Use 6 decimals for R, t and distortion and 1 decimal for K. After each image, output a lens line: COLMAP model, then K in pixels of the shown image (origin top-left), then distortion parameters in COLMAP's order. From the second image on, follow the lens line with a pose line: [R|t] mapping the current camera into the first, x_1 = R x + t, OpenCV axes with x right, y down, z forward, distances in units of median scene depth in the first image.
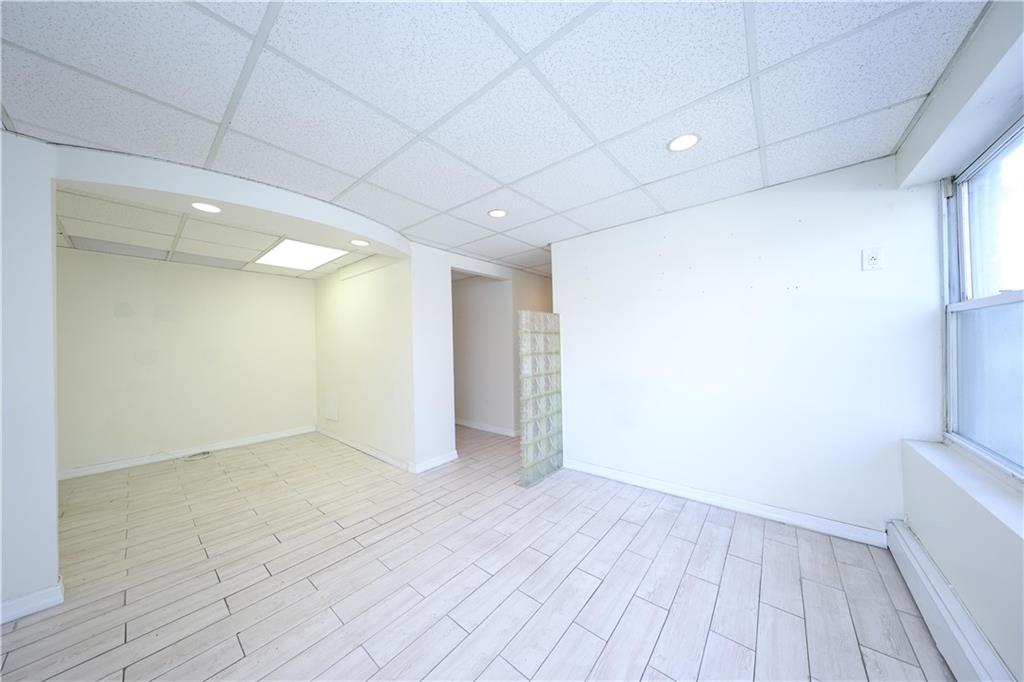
lens RADIAL K [[302.8, 0, 518.5], [0, 302.8, 342.0], [0, 0, 1]] dist [-0.002818, 0.000127]
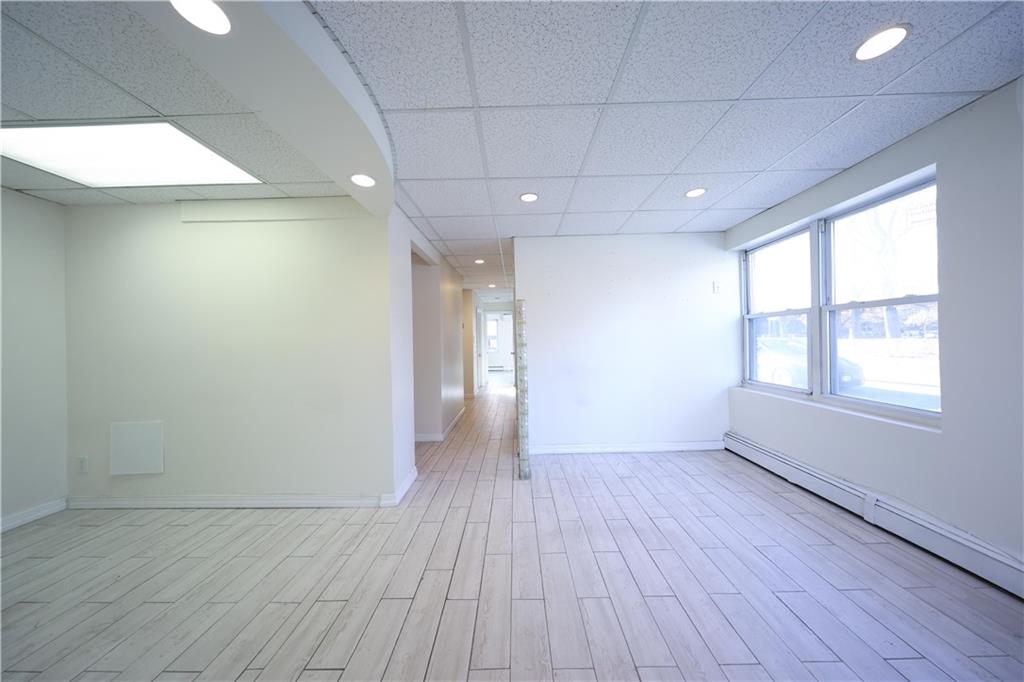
lens RADIAL K [[302.8, 0, 510.4], [0, 302.8, 339.8], [0, 0, 1]] dist [-0.002818, 0.000127]
pose [[0.791324, 0.003234, 0.611388, -0.756260], [0.001063, 0.999977, -0.006665, 0.036169], [-0.611396, 0.005924, 0.791303, 0.296291]]
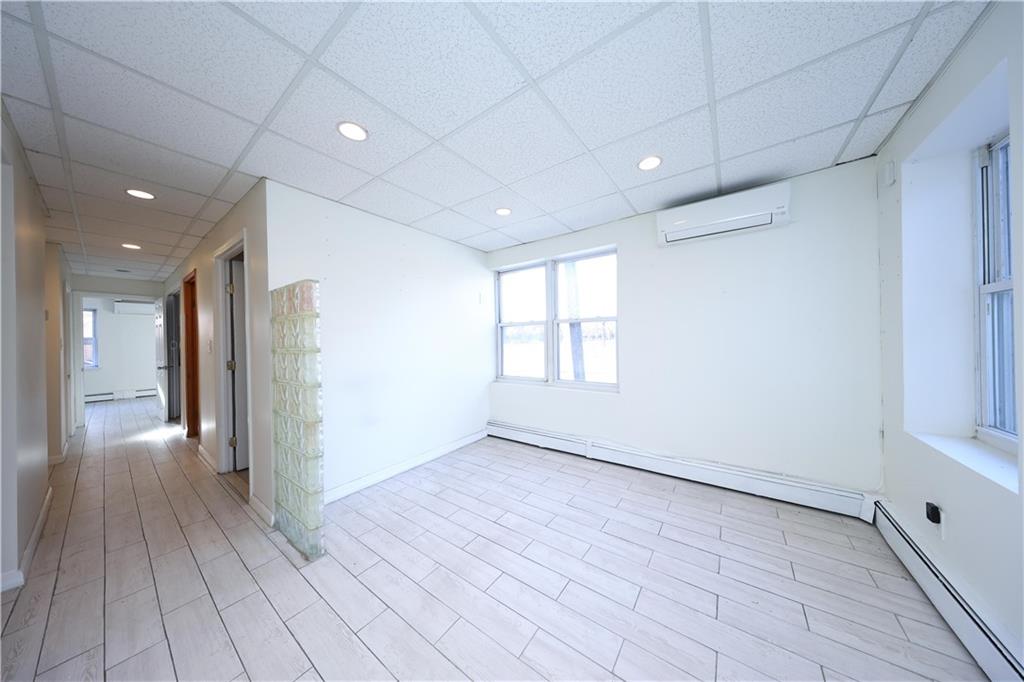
lens RADIAL K [[302.8, 0, 517.3], [0, 302.8, 337.3], [0, 0, 1]] dist [-0.002818, 0.000127]
pose [[-0.034595, 0.025836, 0.999067, -0.782862], [0.010674, 0.999618, -0.025481, 0.040058], [-0.999344, 0.009783, -0.034857, 0.724955]]
